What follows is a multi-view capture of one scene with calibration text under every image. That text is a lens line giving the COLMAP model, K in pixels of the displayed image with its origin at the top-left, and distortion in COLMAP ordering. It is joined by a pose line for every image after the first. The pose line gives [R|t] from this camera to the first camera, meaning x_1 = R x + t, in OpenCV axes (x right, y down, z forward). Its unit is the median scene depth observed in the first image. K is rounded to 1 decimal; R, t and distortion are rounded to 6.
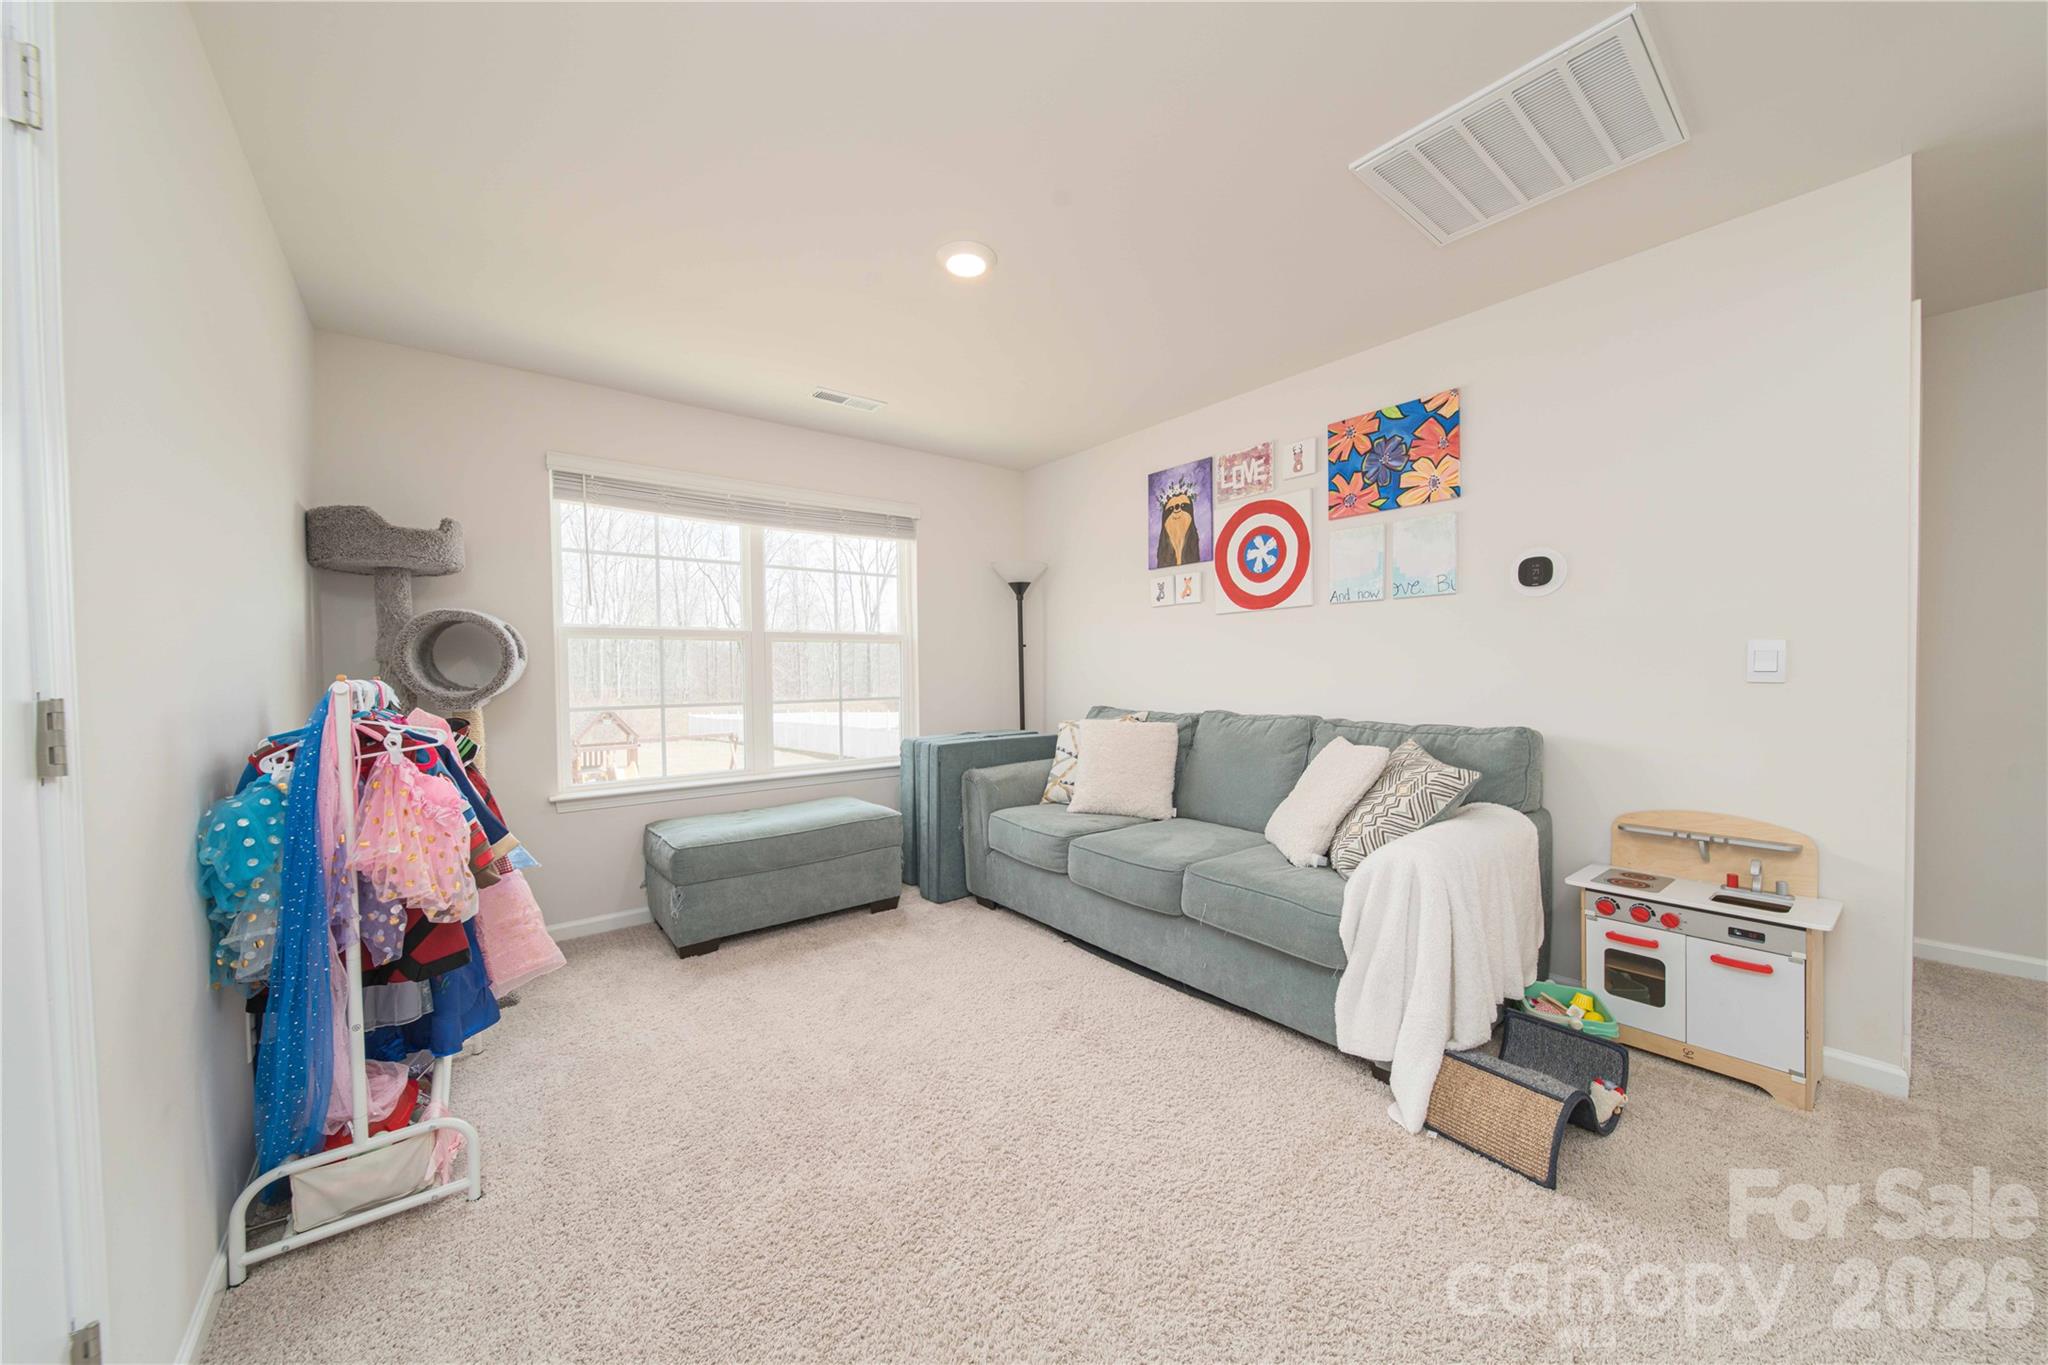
lens RADIAL K [[731.7, 0, 1012.2], [0, 731.7, 681.1], [0, 0, 1]] dist [-0.002546, -0.000451]
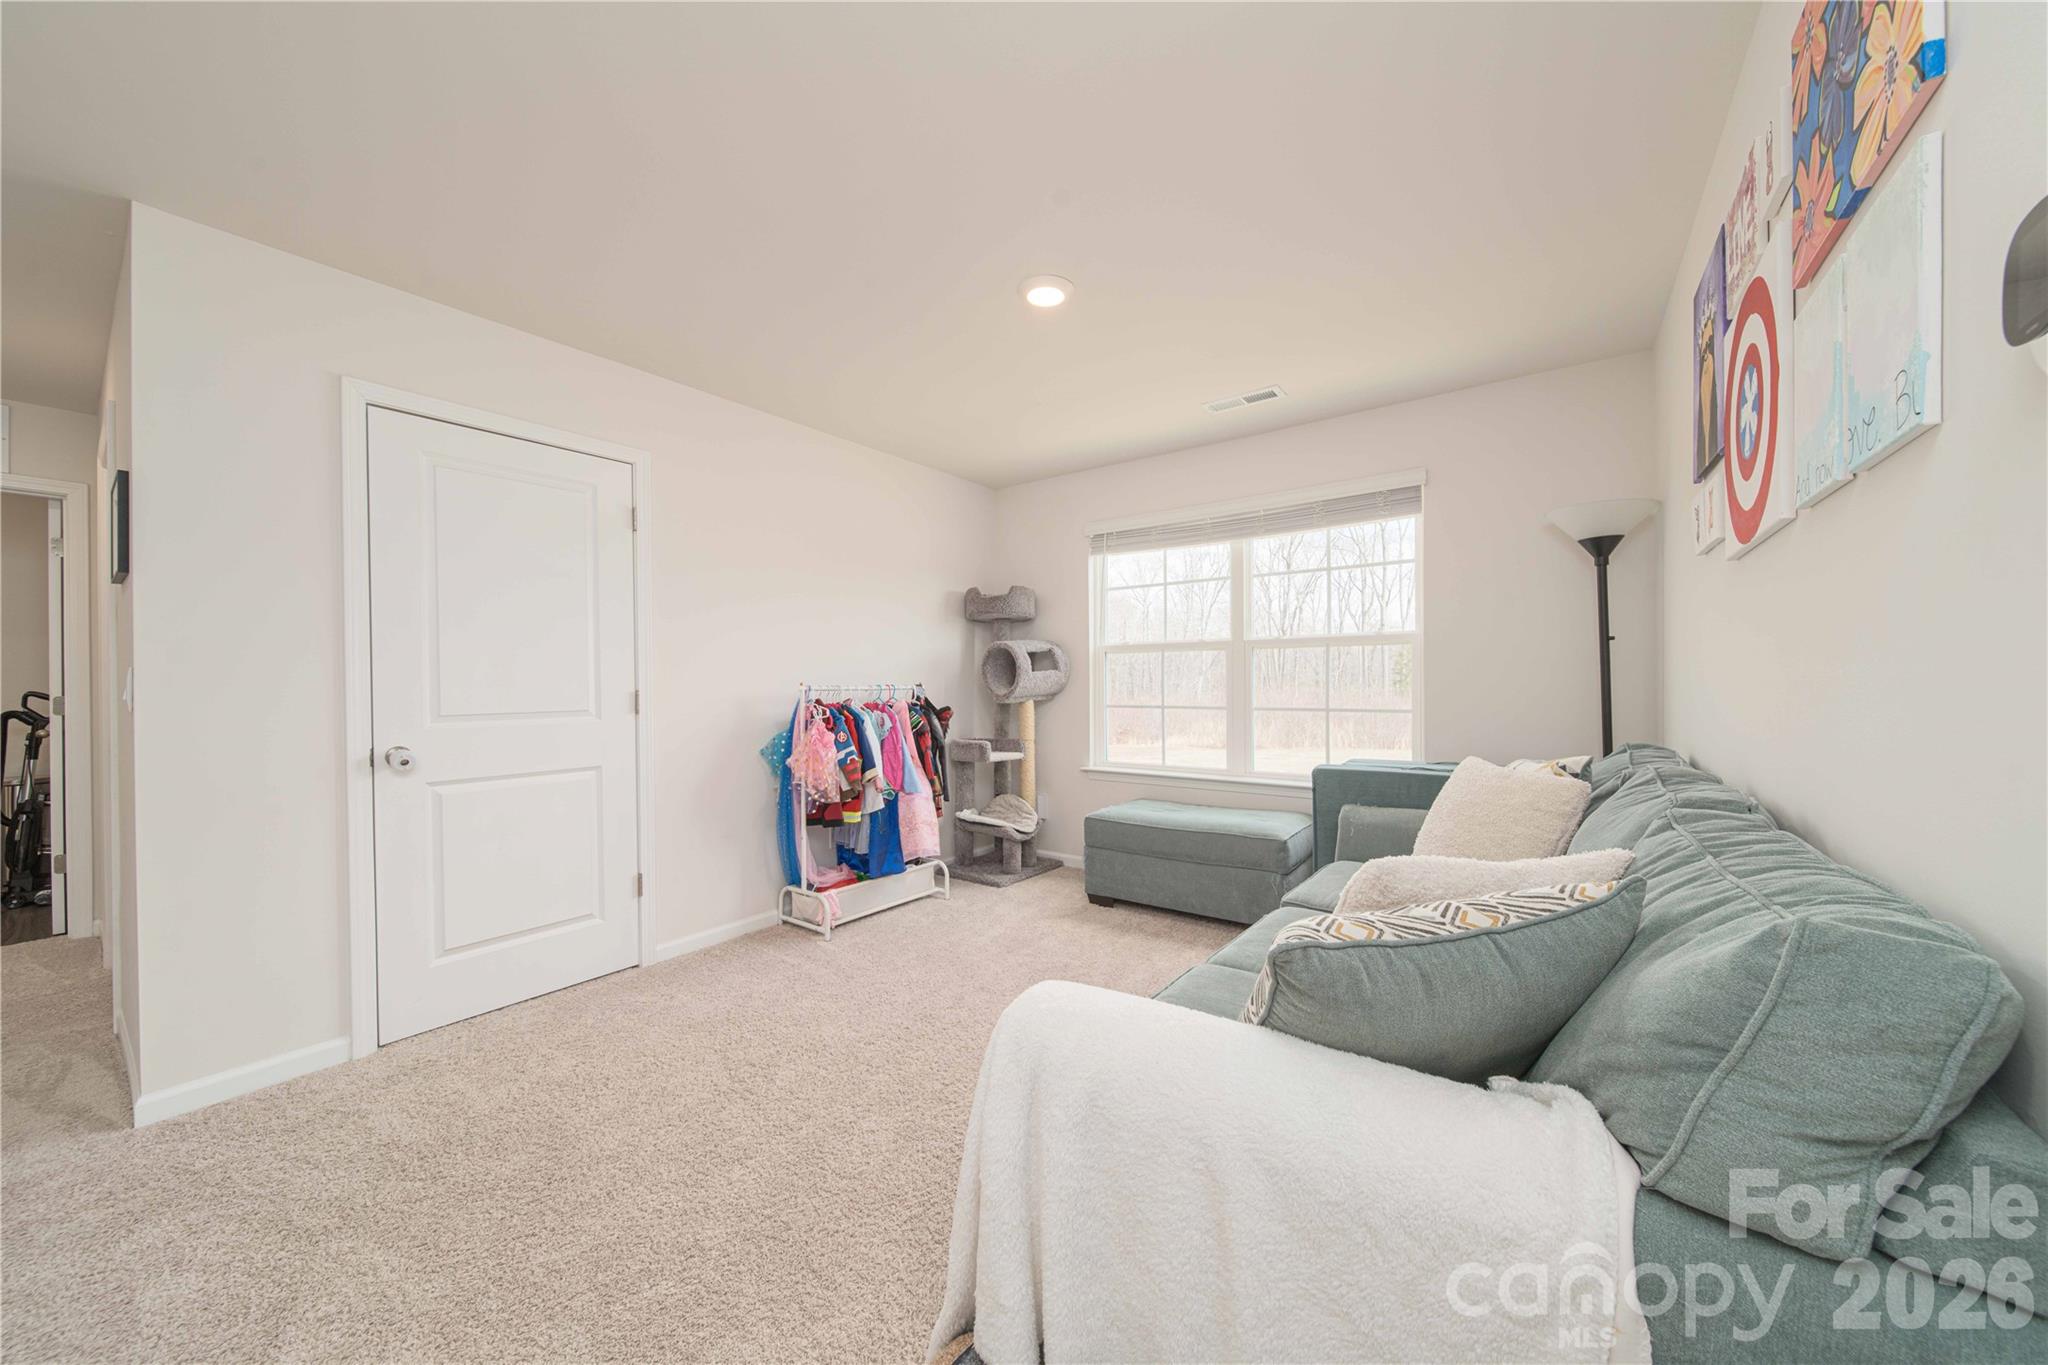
lens RADIAL K [[731.7, 0, 1031.2], [0, 731.7, 683.6], [0, 0, 1]] dist [-0.002546, -0.000451]
pose [[0.251732, 0.013857, -0.967698, 0.614205], [-0.008813, 0.999889, 0.012026, -0.016694], [0.967757, 0.005501, 0.251827, 0.461273]]
